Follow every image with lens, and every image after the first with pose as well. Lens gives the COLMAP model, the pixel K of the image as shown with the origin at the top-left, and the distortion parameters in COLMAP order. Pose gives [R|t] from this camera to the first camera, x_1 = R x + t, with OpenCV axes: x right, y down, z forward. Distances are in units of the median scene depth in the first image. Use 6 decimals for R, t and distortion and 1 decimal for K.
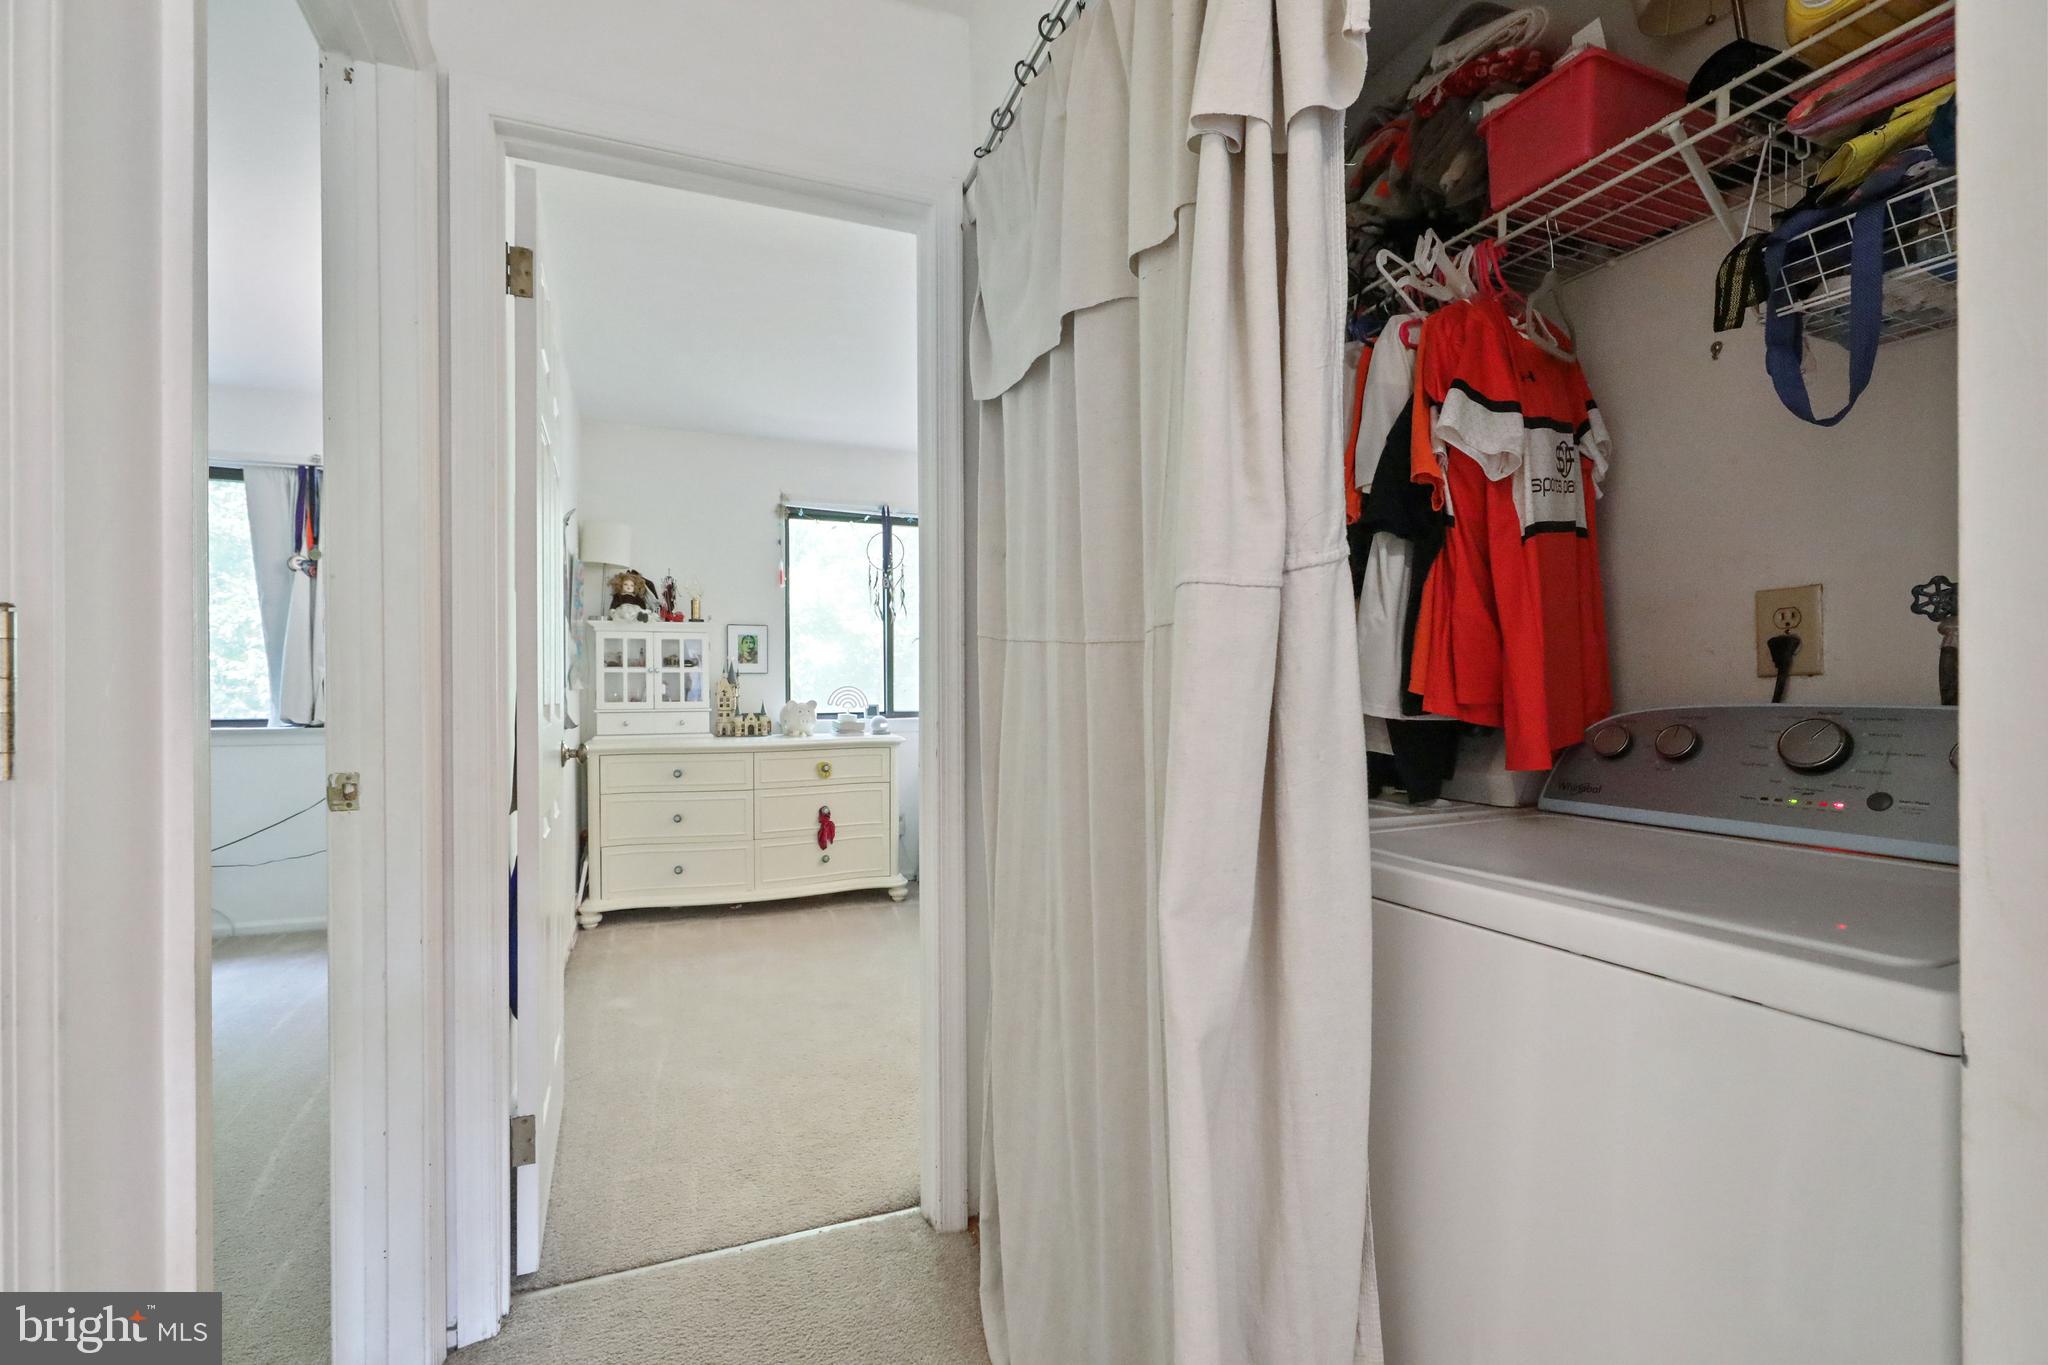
lens RADIAL K [[934.1, 0, 1025.1], [0, 934.1, 682.8], [0, 0, 1]] dist [-0.005871, -0.000563]
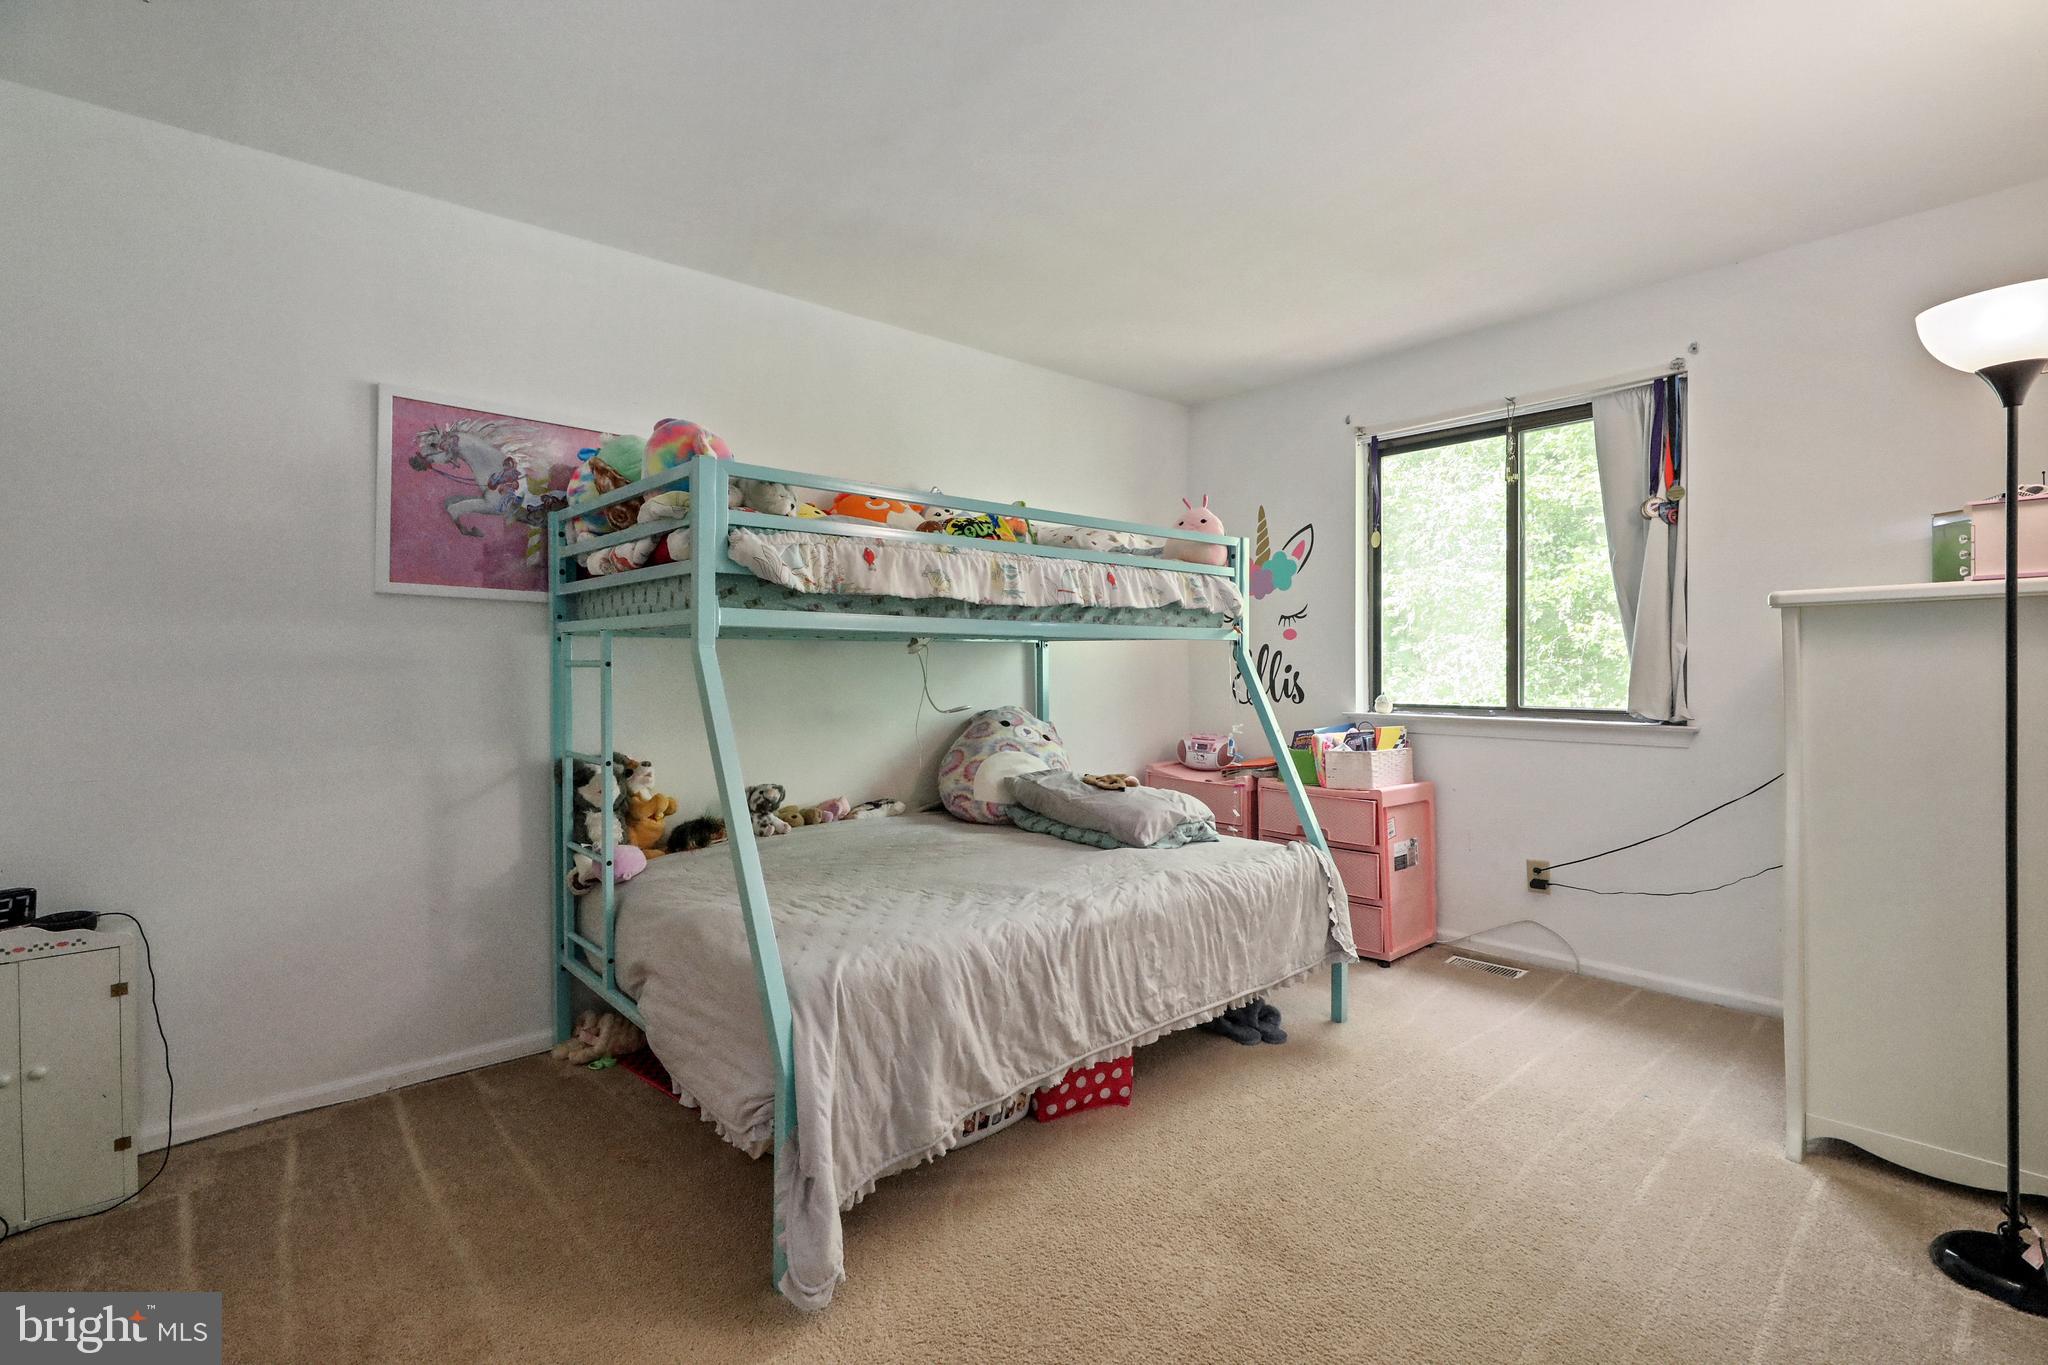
lens RADIAL K [[934.1, 0, 1027.3], [0, 934.1, 670.4], [0, 0, 1]] dist [-0.005871, -0.000563]
pose [[0.320472, 0.008843, -0.947217, -0.221829], [0.003472, 0.999939, 0.010509, -0.005451], [0.947252, -0.006656, 0.320422, 0.268009]]
